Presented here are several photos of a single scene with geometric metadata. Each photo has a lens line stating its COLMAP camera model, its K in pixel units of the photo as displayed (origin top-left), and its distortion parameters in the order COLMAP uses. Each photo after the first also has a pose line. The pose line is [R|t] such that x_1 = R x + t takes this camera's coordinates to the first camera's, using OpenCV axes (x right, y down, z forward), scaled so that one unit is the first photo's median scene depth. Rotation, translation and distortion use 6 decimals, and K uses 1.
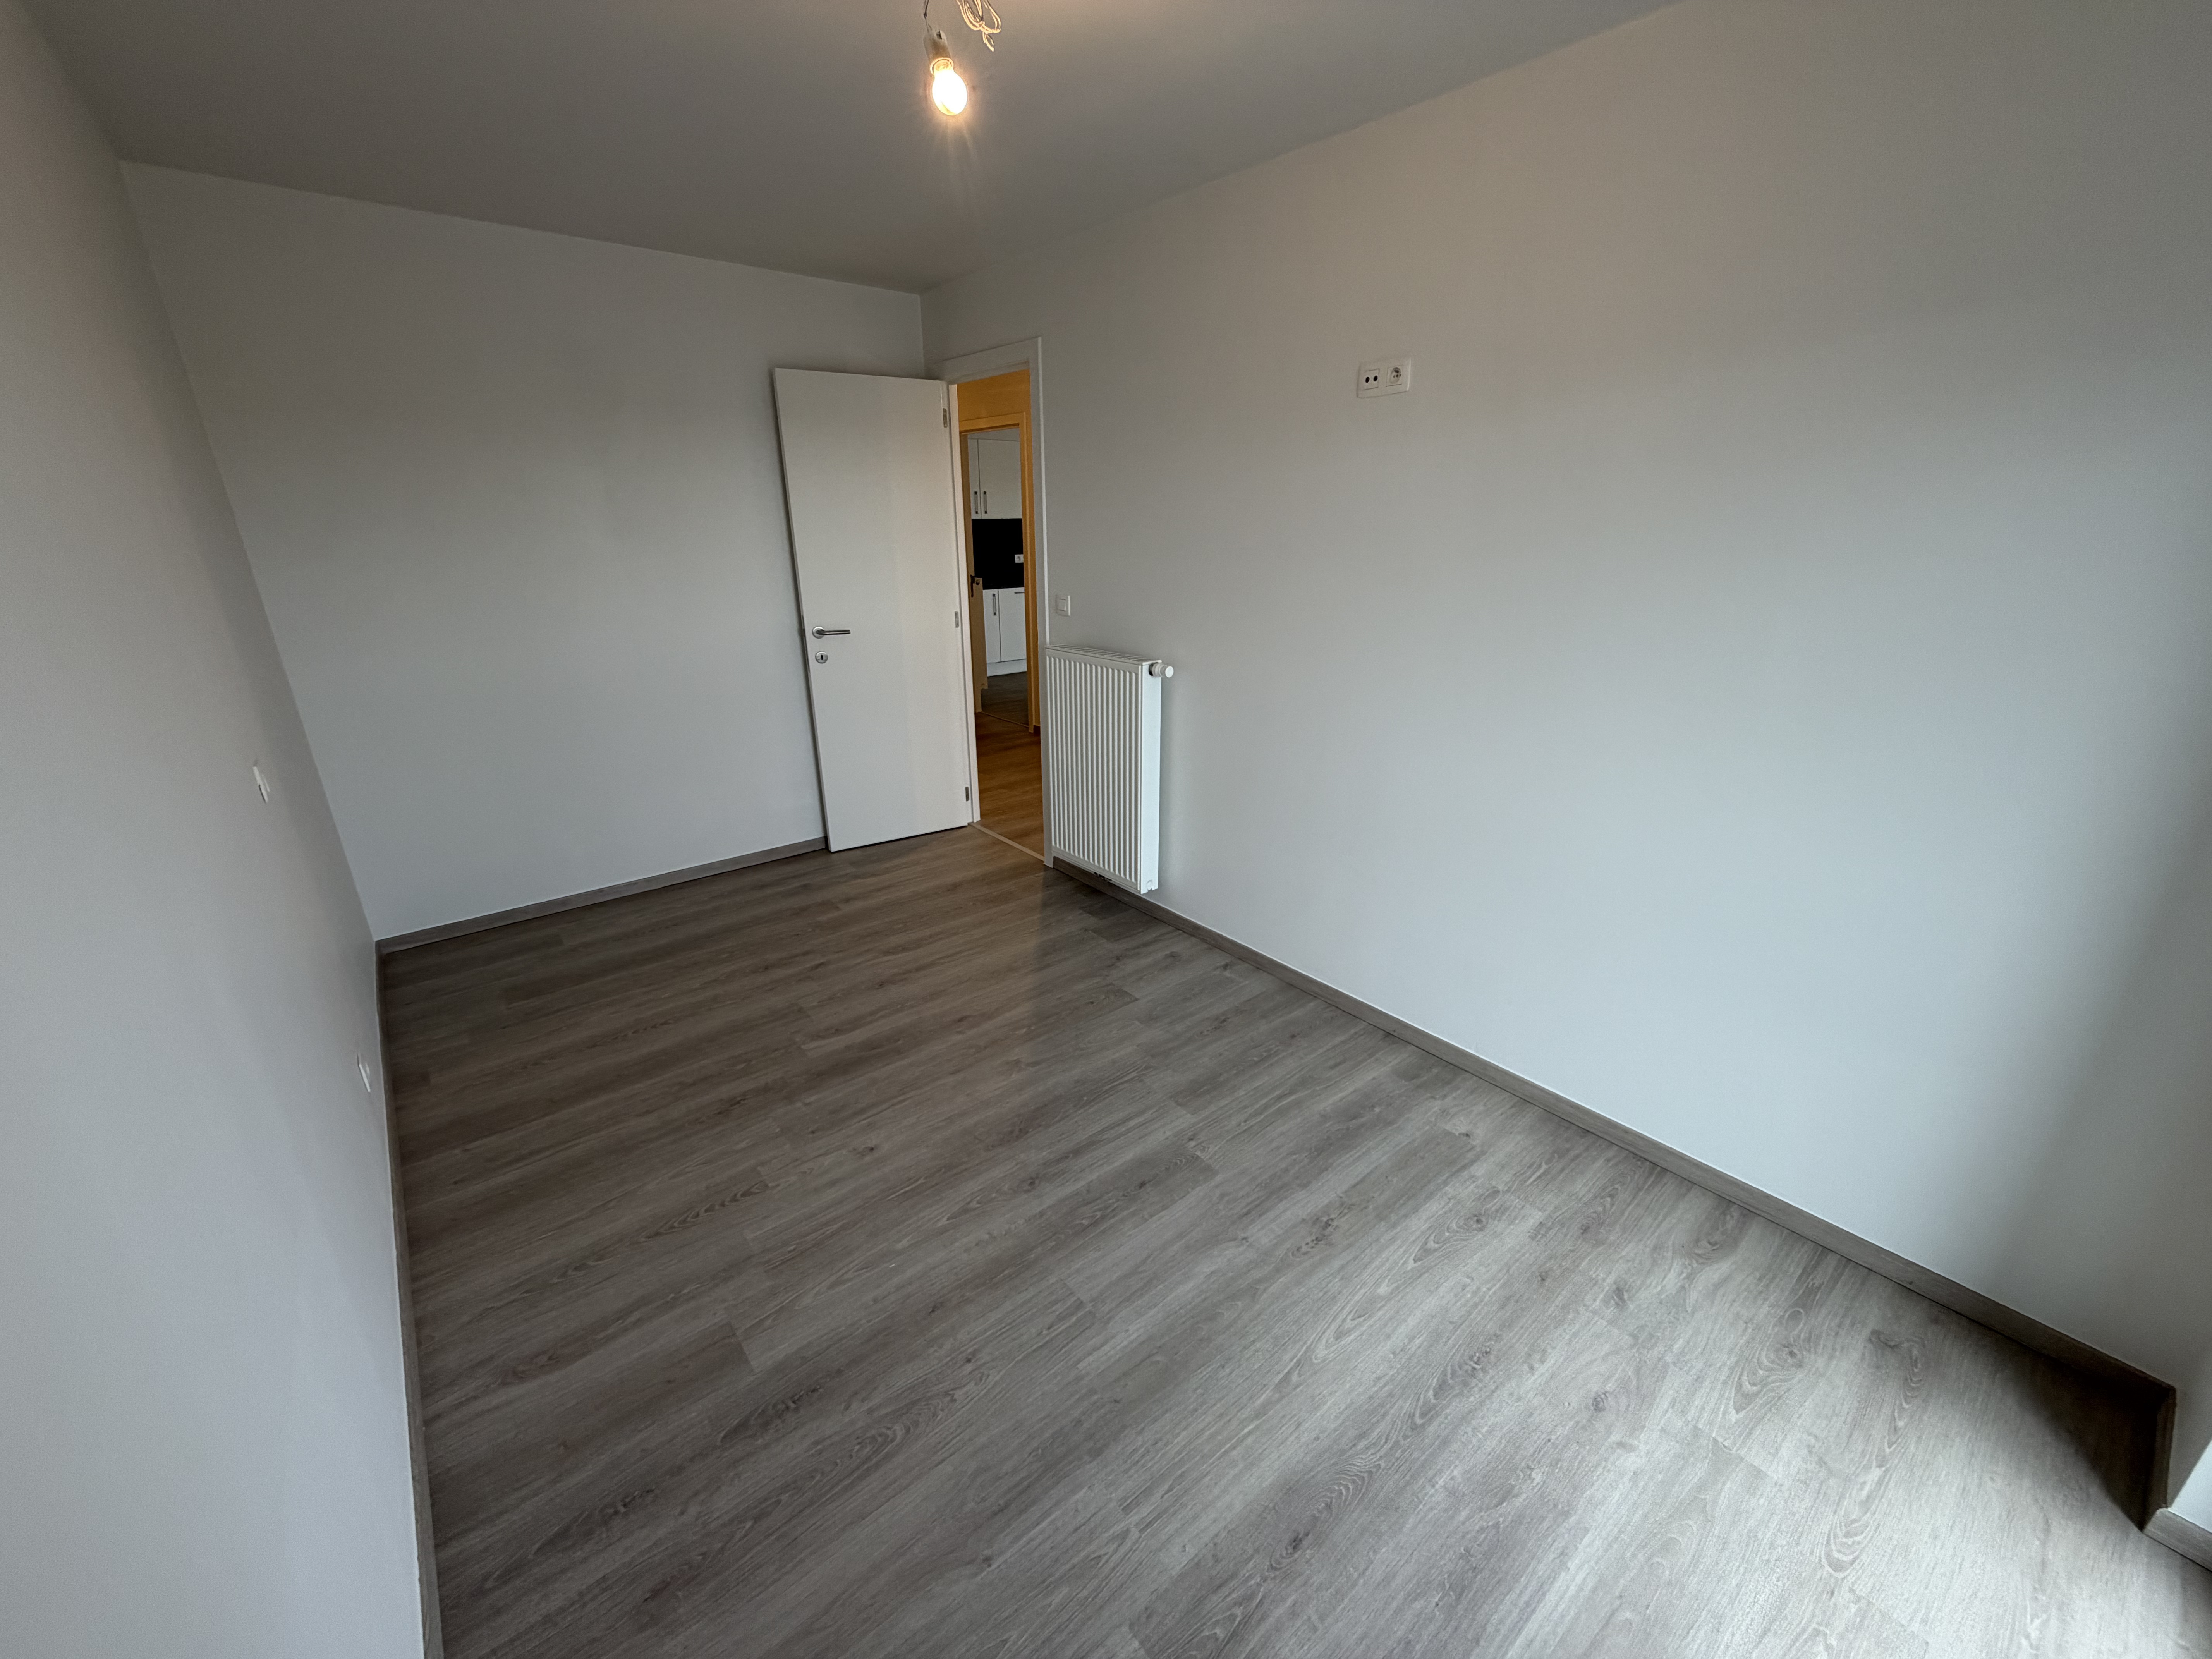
lens RADIAL K [[876.3, 0, 1101.7], [0, 876.3, 834.6], [0, 0, 1]] dist [-0.001402, -0.000171]
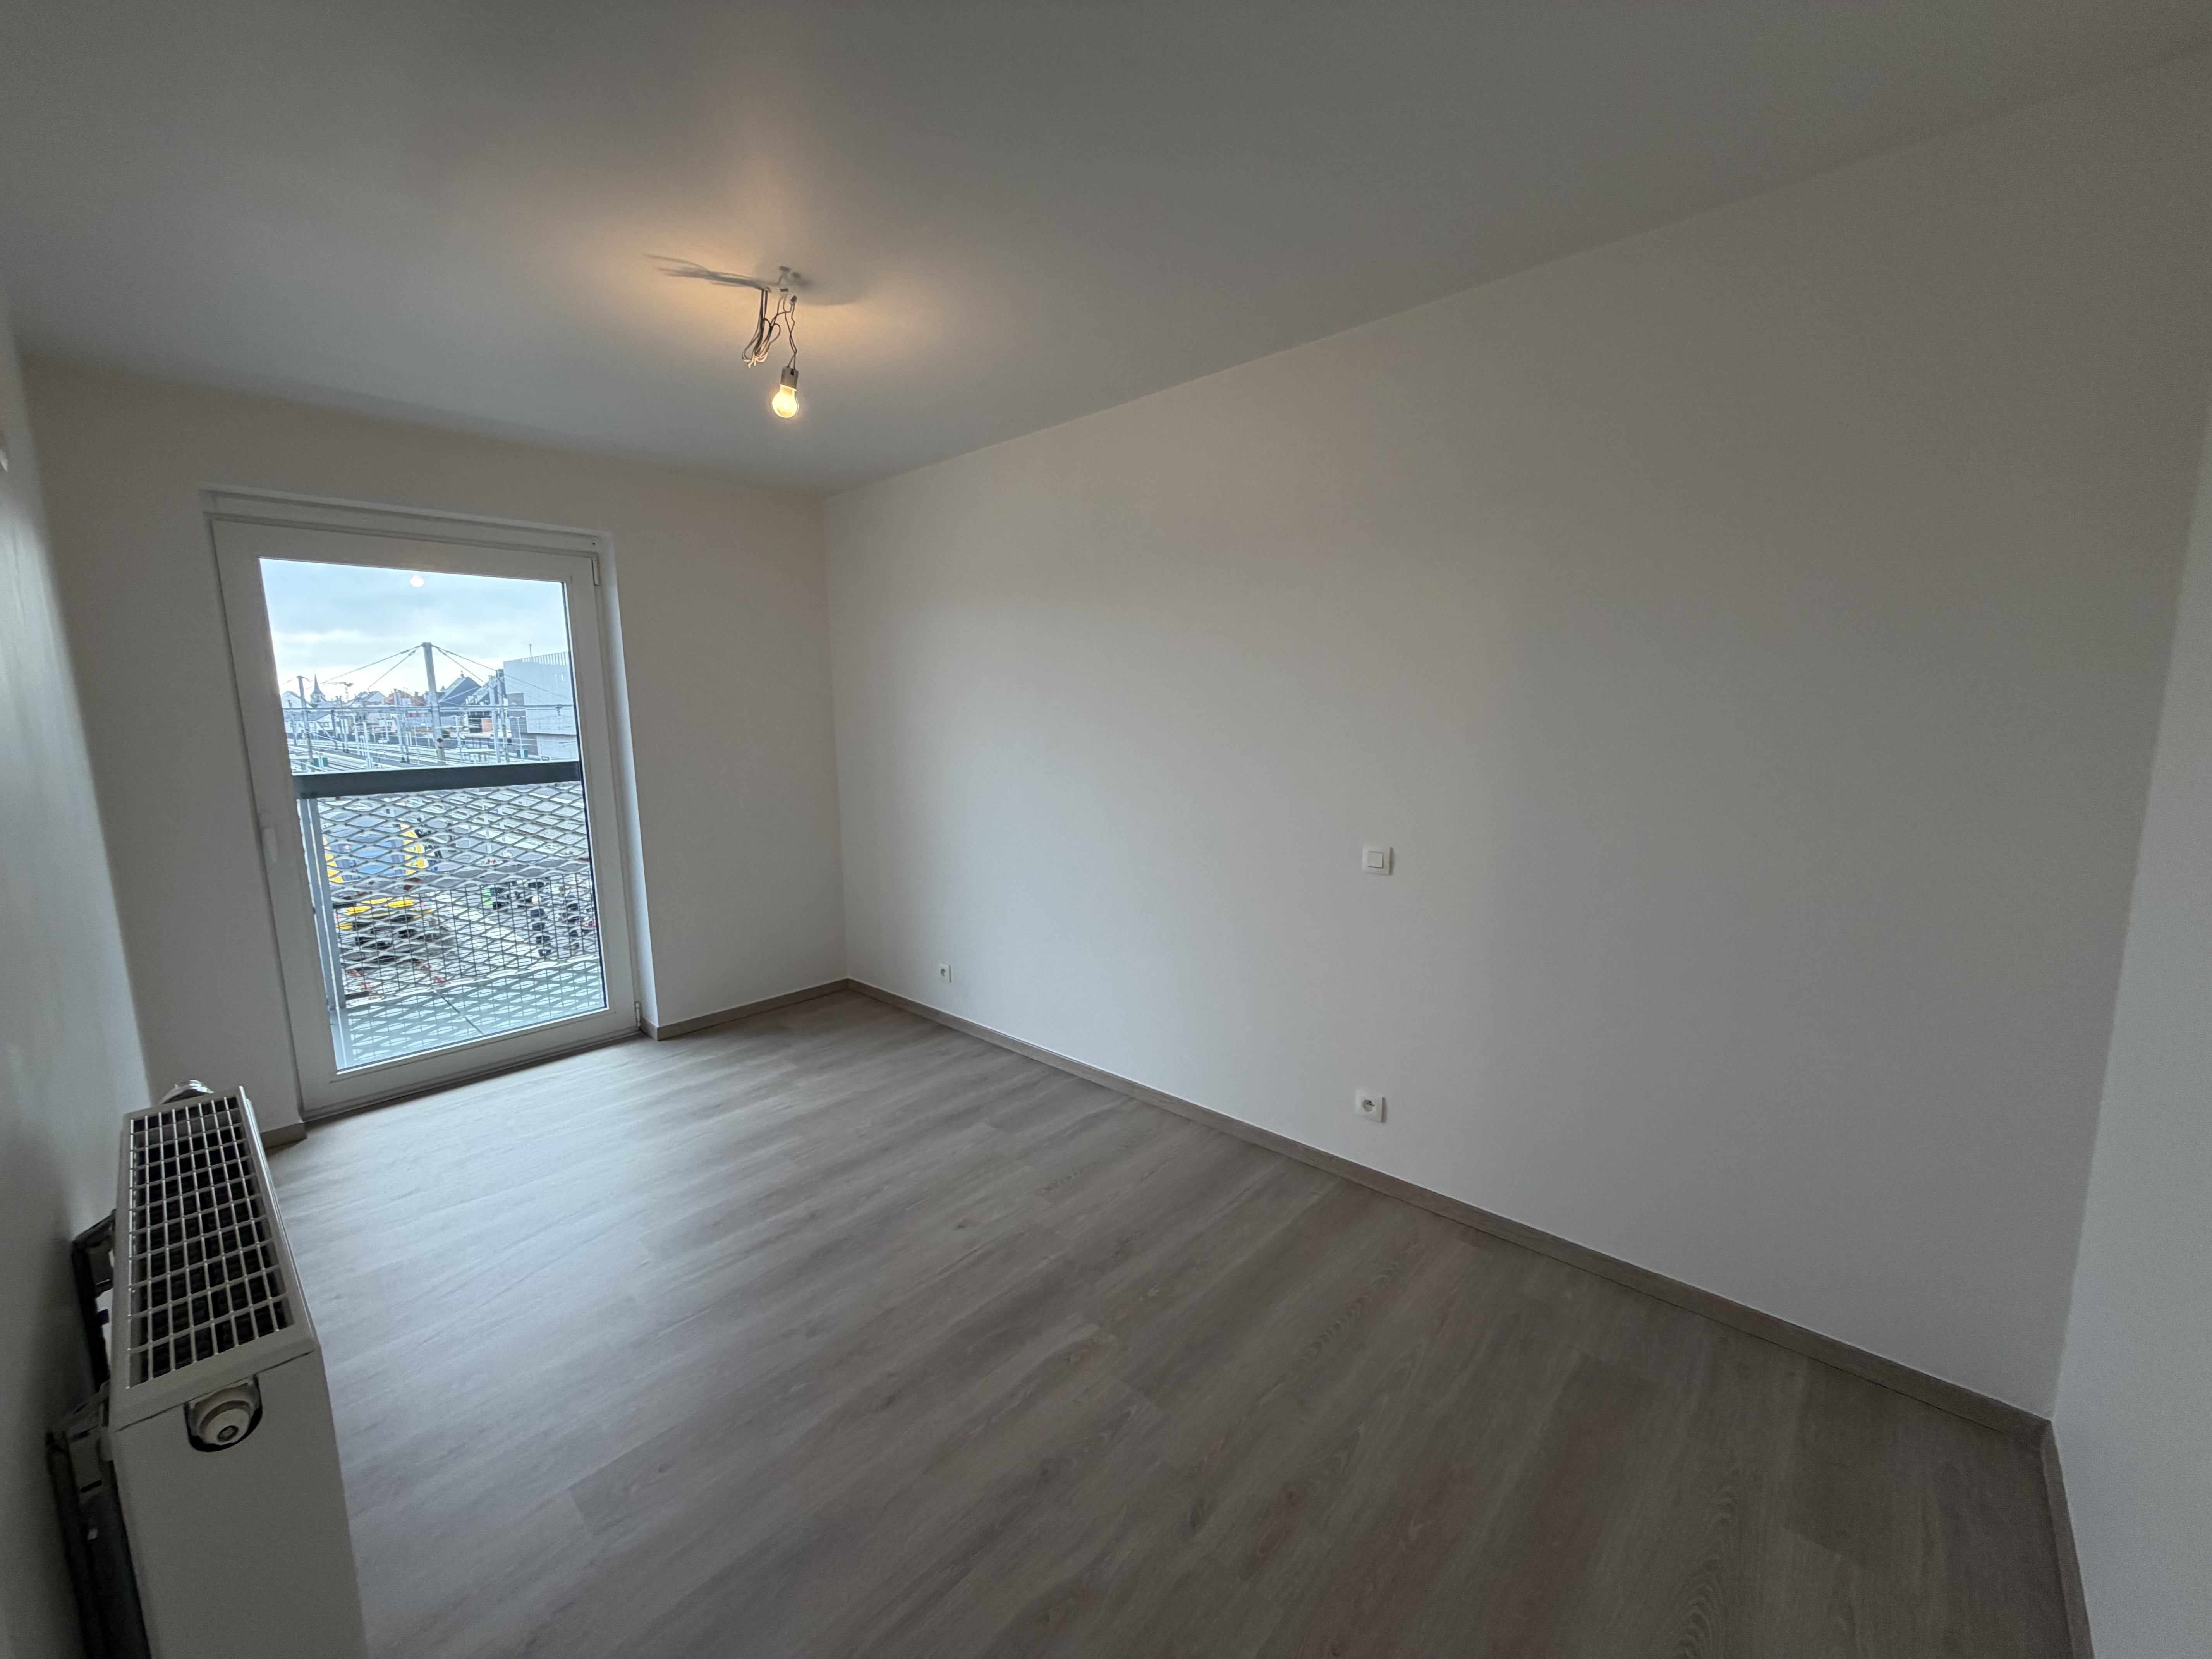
lens RADIAL K [[876.3, 0, 1101.7], [0, 876.3, 834.6], [0, 0, 1]] dist [-0.001402, -0.000171]
pose [[-0.989622, 0.038957, -0.138312, -0.308953], [-0.031159, 0.881468, 0.471214, -0.602059], [0.140275, 0.470634, -0.871107, 1.767991]]
